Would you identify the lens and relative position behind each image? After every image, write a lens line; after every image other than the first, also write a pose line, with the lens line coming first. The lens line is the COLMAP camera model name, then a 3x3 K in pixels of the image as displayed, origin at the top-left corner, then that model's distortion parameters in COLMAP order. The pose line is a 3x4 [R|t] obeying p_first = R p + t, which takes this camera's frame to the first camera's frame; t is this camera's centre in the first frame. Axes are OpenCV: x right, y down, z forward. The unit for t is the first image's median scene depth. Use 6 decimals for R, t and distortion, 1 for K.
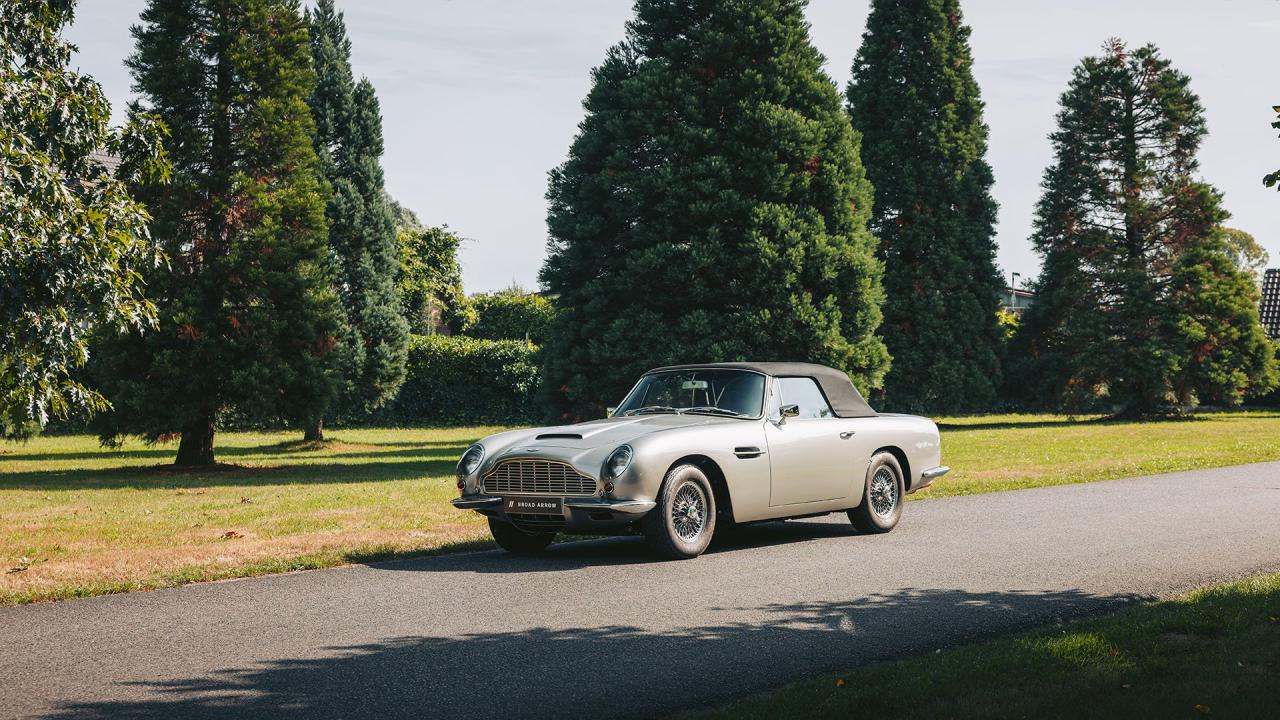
lens RADIAL K [[2068.5, 0, 654.0], [0, 2068.5, 352.5], [0, 0, 1]] dist [0.071656, 0.000000]
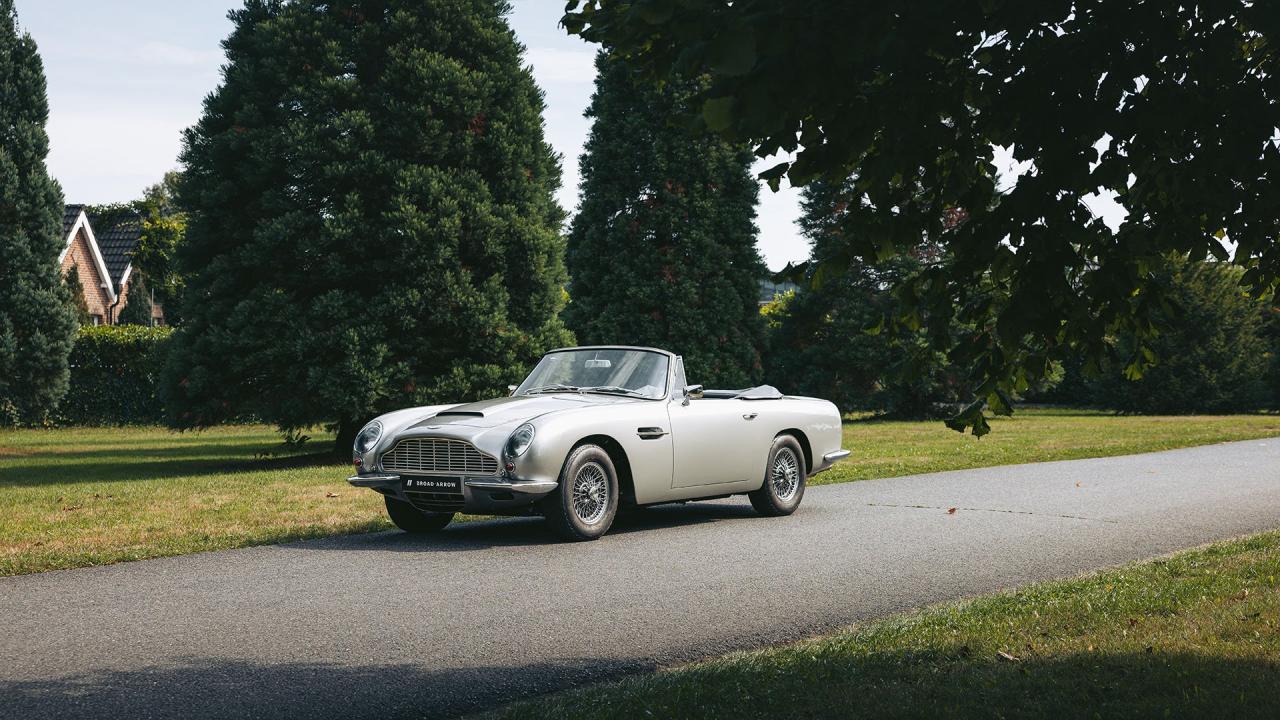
lens RADIAL K [[2068.5, 0, 630.1], [0, 2068.5, 263.5], [0, 0, 1]] dist [0.071656, 0.000000]
pose [[0.998610, 0.003417, 0.052604, 0.093757], [-0.001173, 0.999090, -0.042634, 0.004474], [-0.052702, 0.042513, 0.997705, 0.136481]]
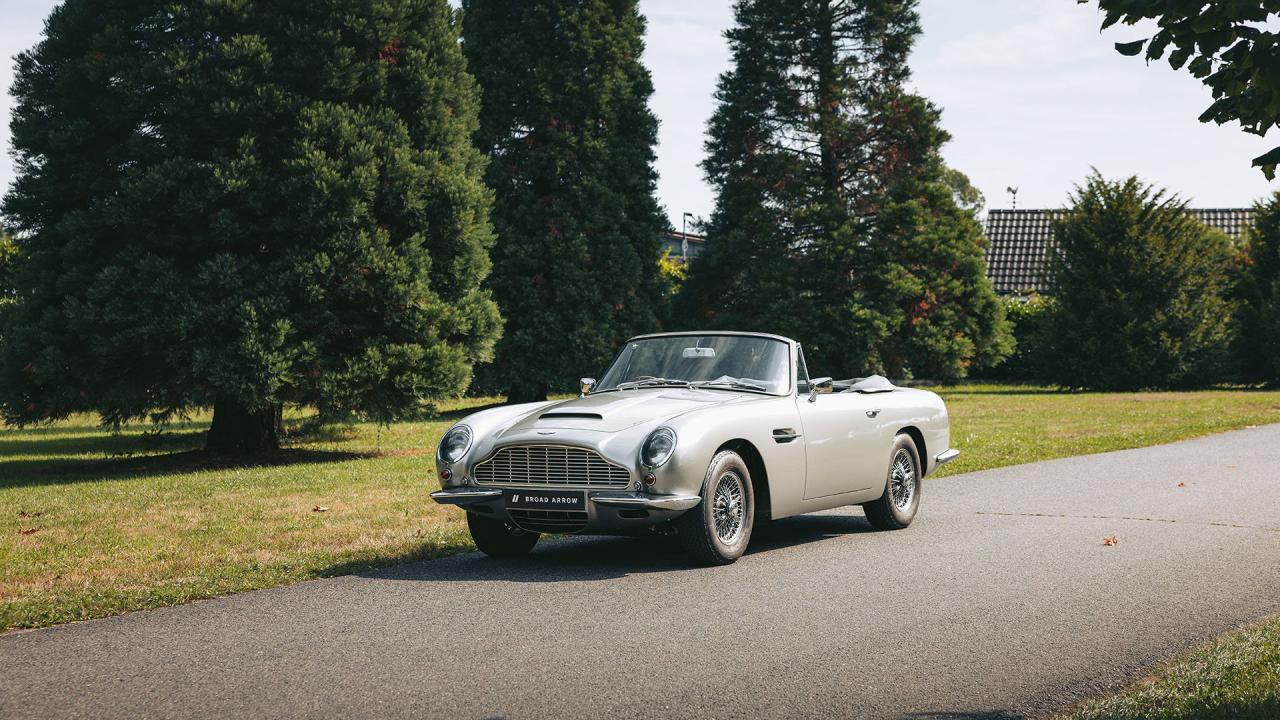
lens RADIAL K [[2506.3, 0, 658.3], [0, 2506.3, 272.0], [0, 0, 1]] dist [0.072818, 0.000000]
pose [[0.987578, -0.000826, 0.157129, 0.031414], [0.003453, 0.999859, -0.016449, -0.000150], [-0.157093, 0.016787, 0.987441, 0.134073]]
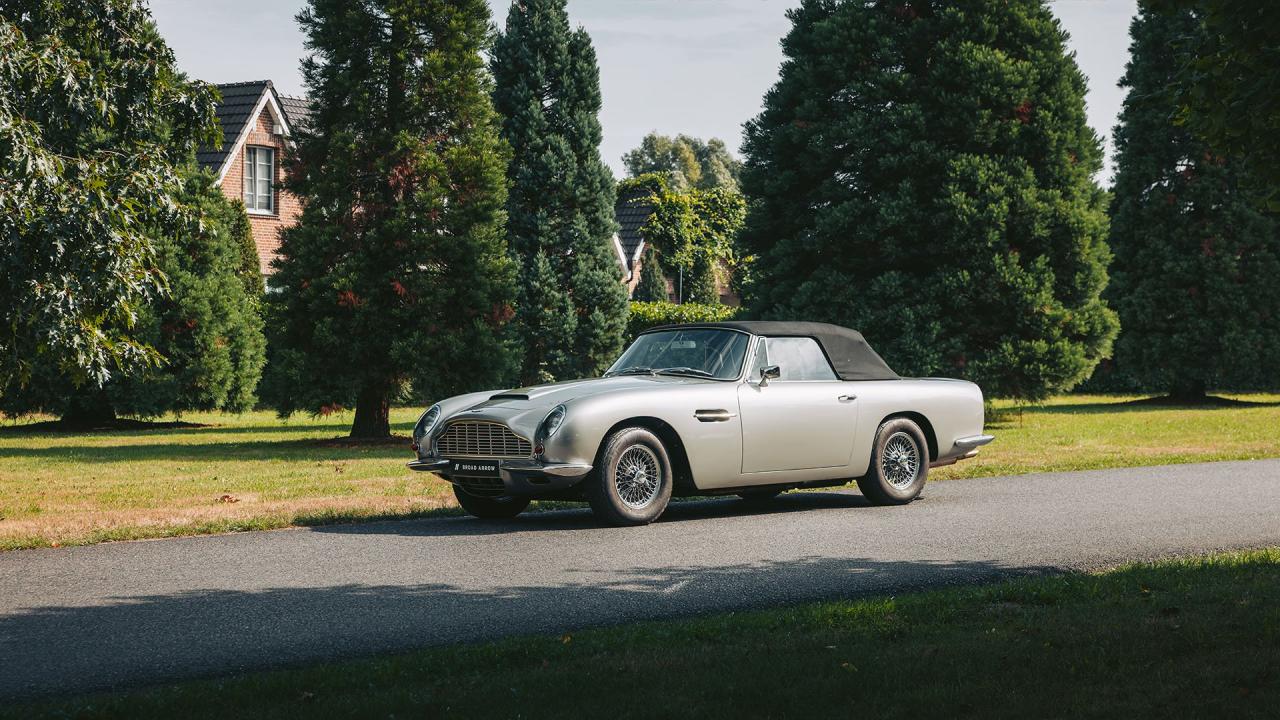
lens RADIAL K [[2279.9, 0, 638.0], [0, 2279.9, 355.9], [0, 0, 1]] dist [0.038665, 0.000000]
pose [[0.985696, 0.000354, -0.168530, 0.077747], [0.001839, 0.999916, 0.012857, 0.003190], [0.168521, -0.012983, 0.985613, -0.013341]]
